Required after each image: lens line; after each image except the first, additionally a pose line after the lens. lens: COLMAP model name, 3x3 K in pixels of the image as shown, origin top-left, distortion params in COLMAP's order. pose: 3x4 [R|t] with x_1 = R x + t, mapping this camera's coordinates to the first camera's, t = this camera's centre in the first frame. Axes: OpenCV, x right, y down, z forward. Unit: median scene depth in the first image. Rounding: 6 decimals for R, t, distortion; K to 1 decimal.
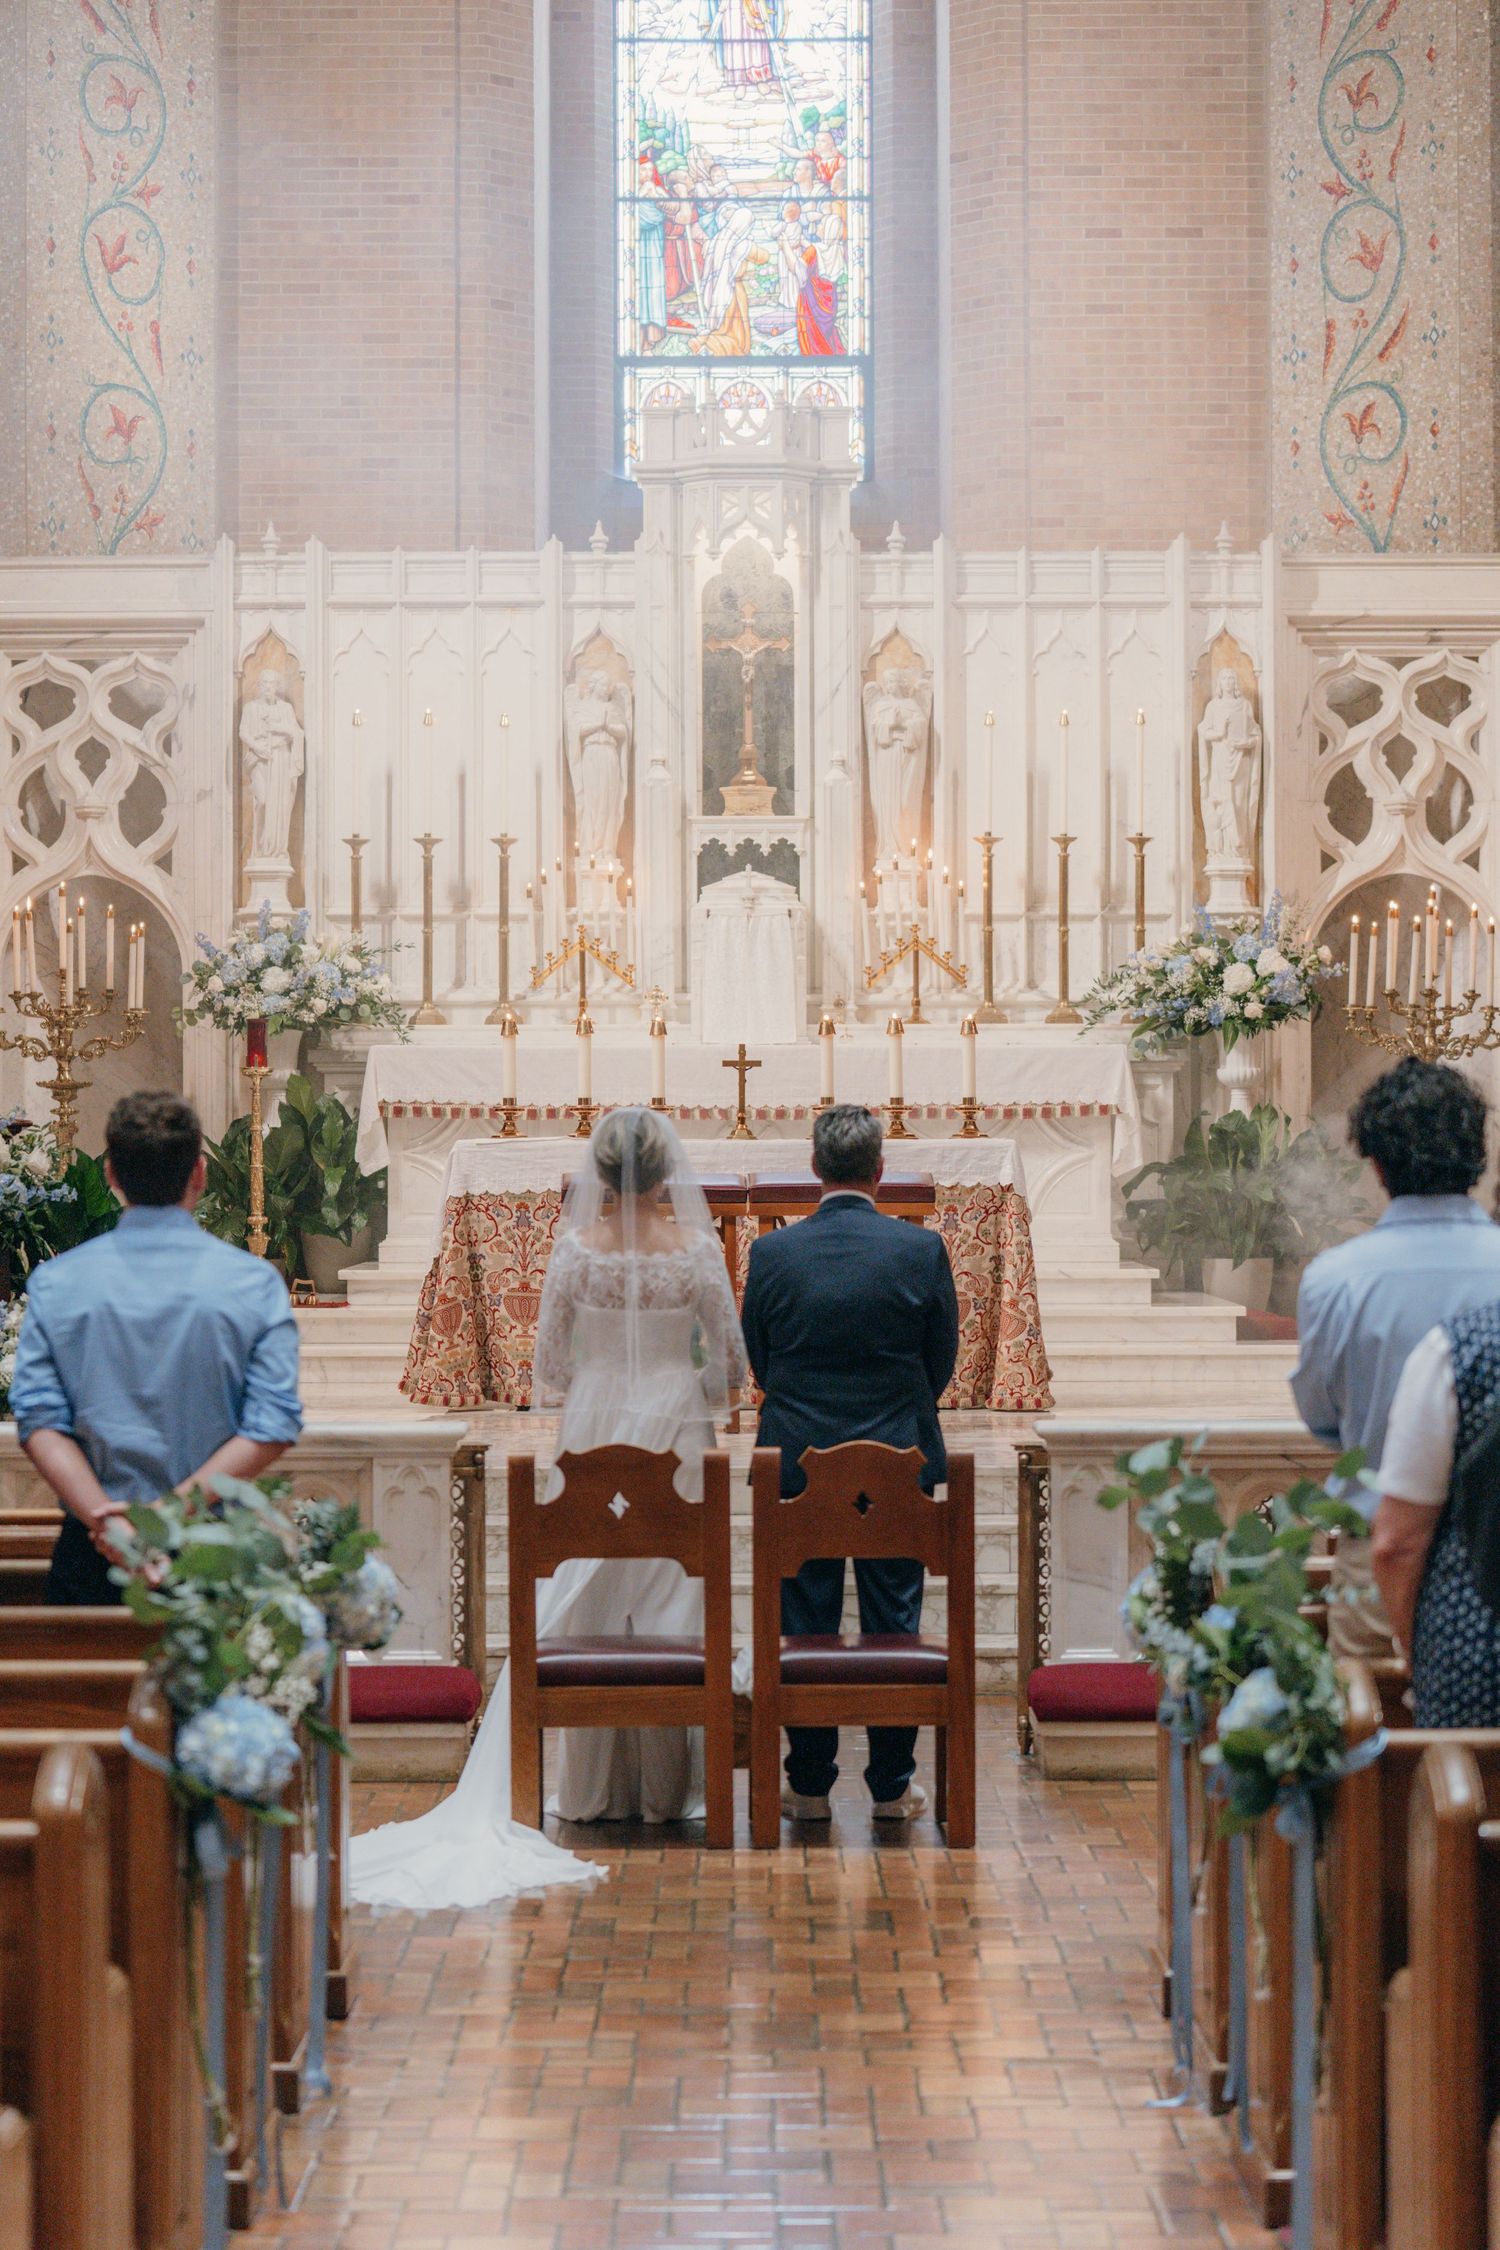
lens RADIAL K [[4769.5, 0, 754.3], [0, 4769.5, 1120.2], [0, 0, 1]] dist [-0.222766, 0.000000]
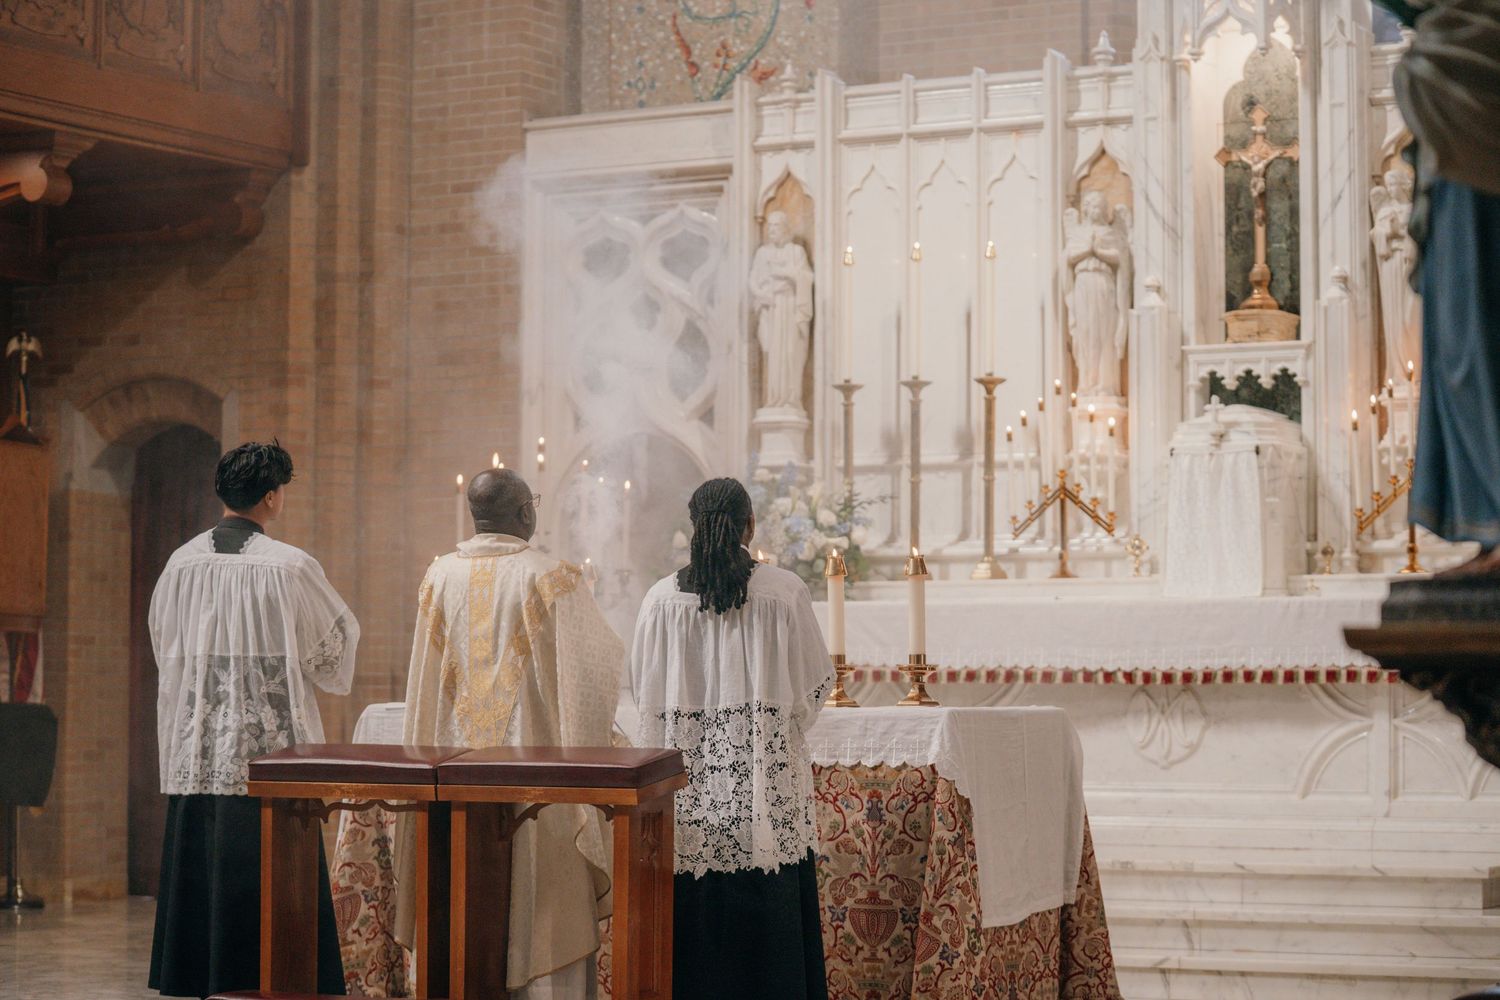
lens RADIAL K [[3627.5, 0, 754.3], [0, 3627.5, 501.0], [0, 0, 1]] dist [-0.221727, 0.000000]
pose [[0.870084, -0.022197, -0.492404, 0.250966], [-0.003490, 0.998683, -0.051187, 0.000636], [0.492891, 0.046255, 0.868861, 0.365382]]
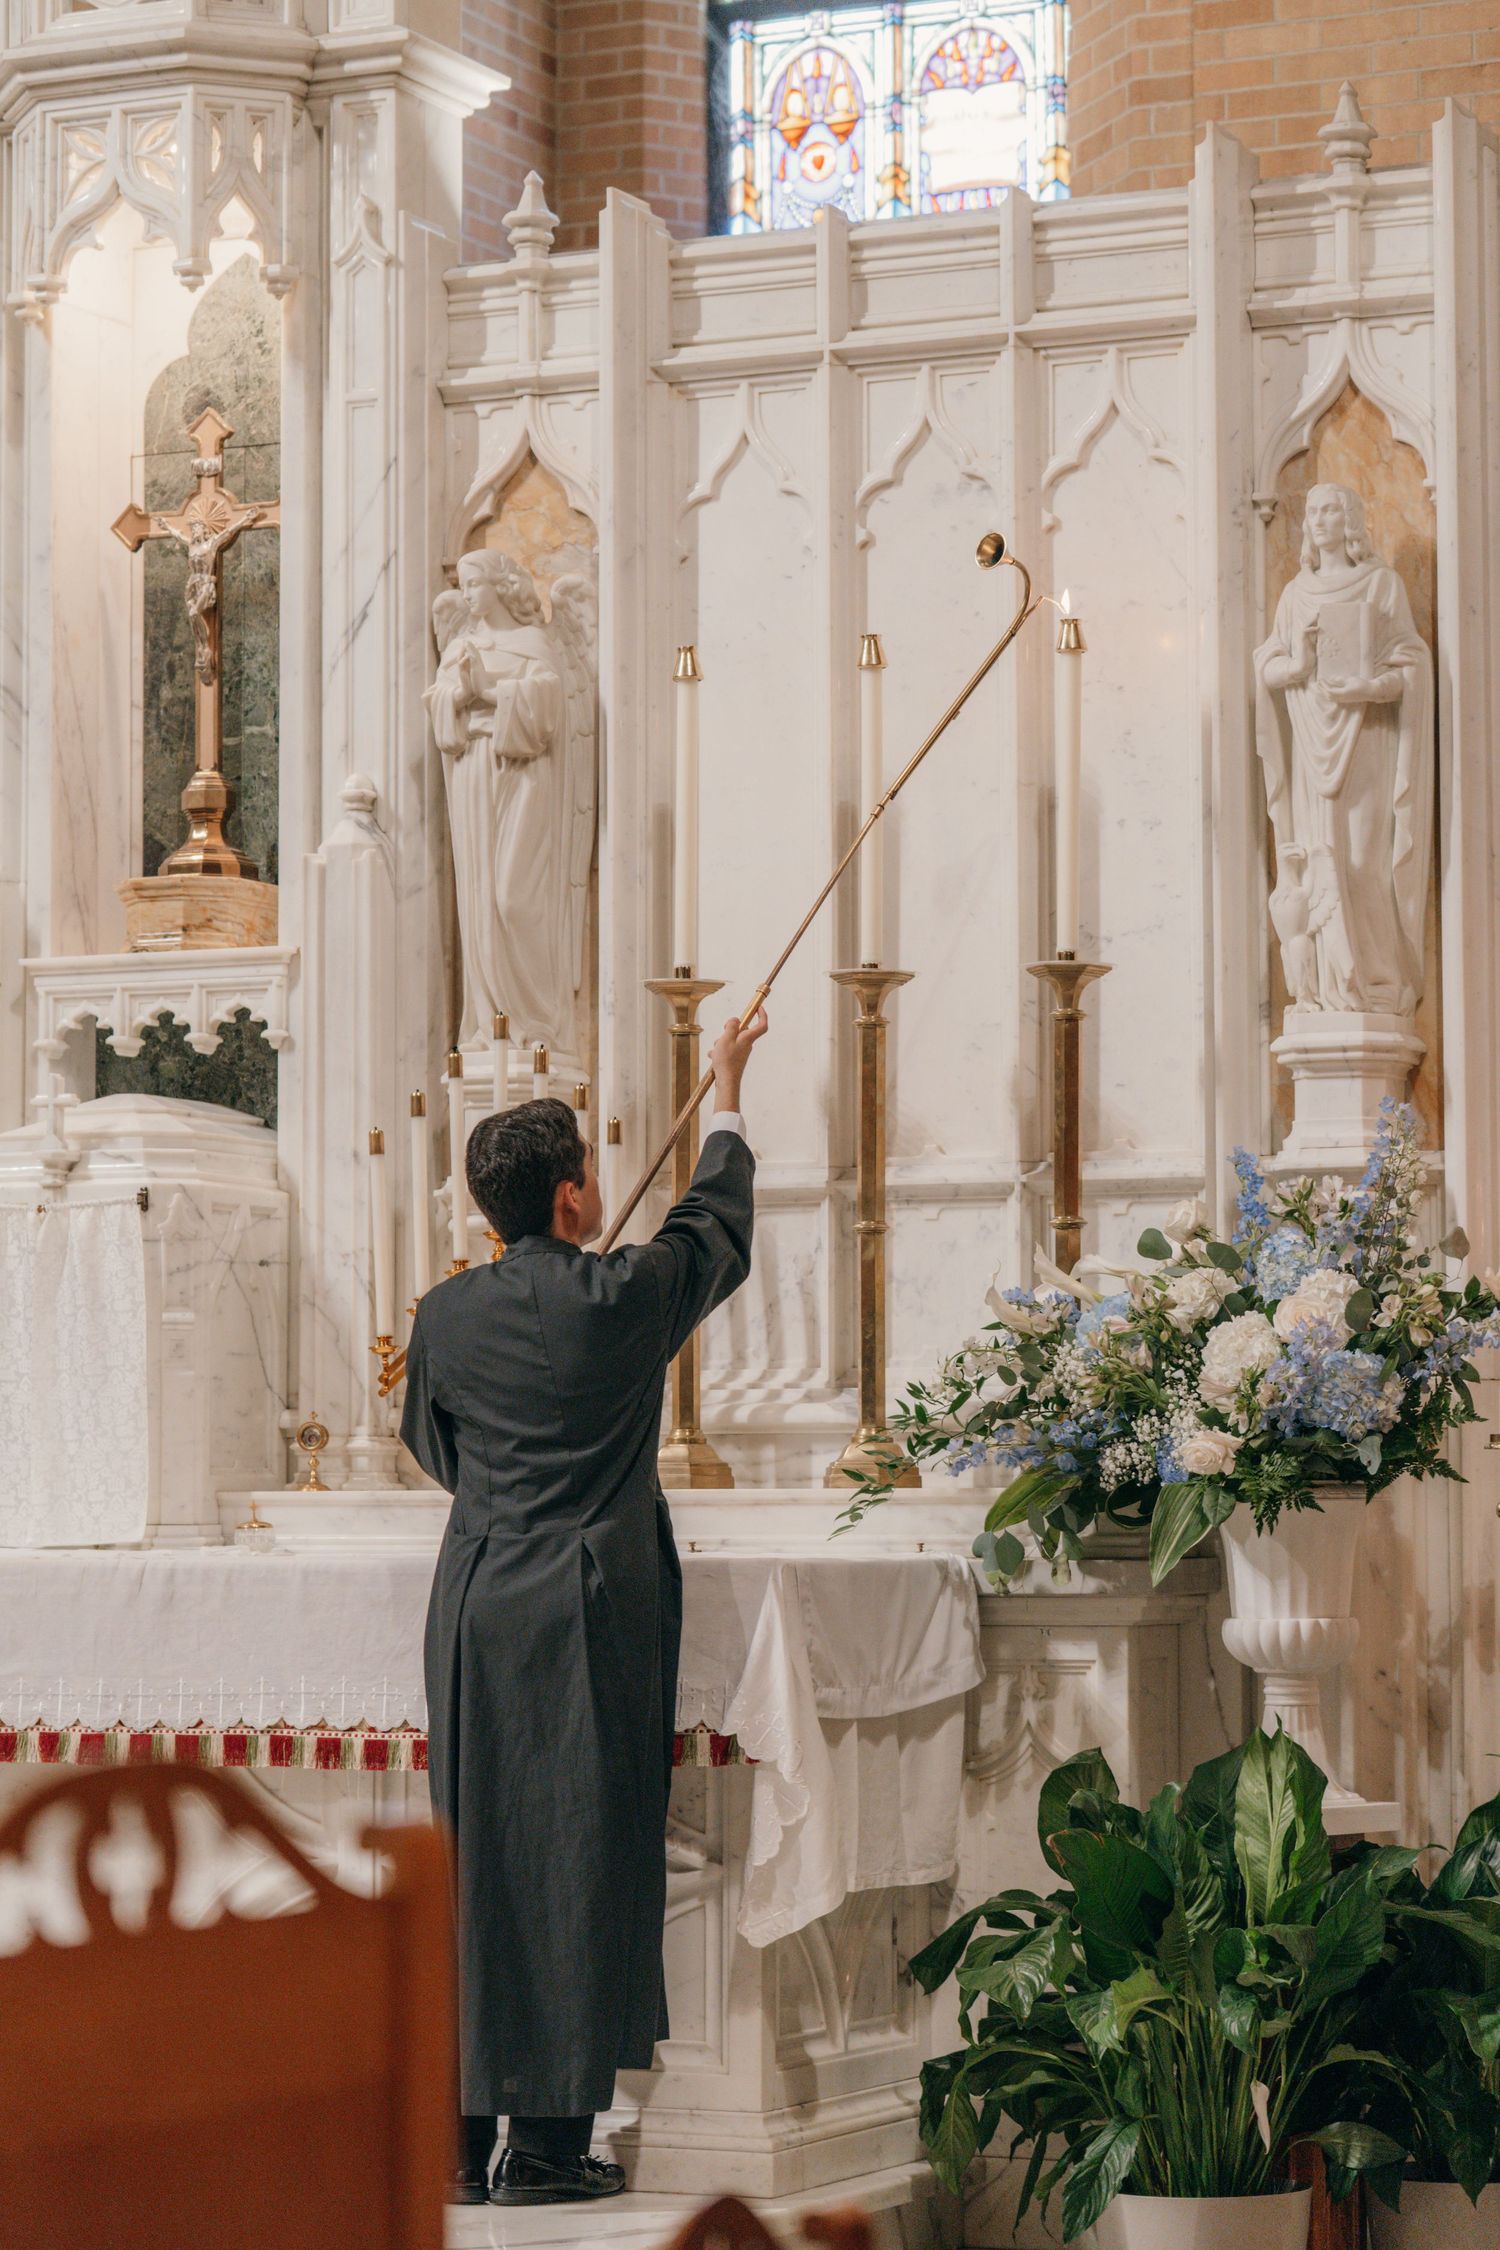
lens RADIAL K [[5723.4, 0, 758.9], [0, 5723.4, 1126.8], [0, 0, 1]] dist [-0.108178, 0.000000]
pose [[0.909511, -0.028566, -0.414698, 0.236464], [0.001778, 0.997894, -0.064841, -0.019182], [0.415677, 0.058236, 0.907646, 0.594660]]
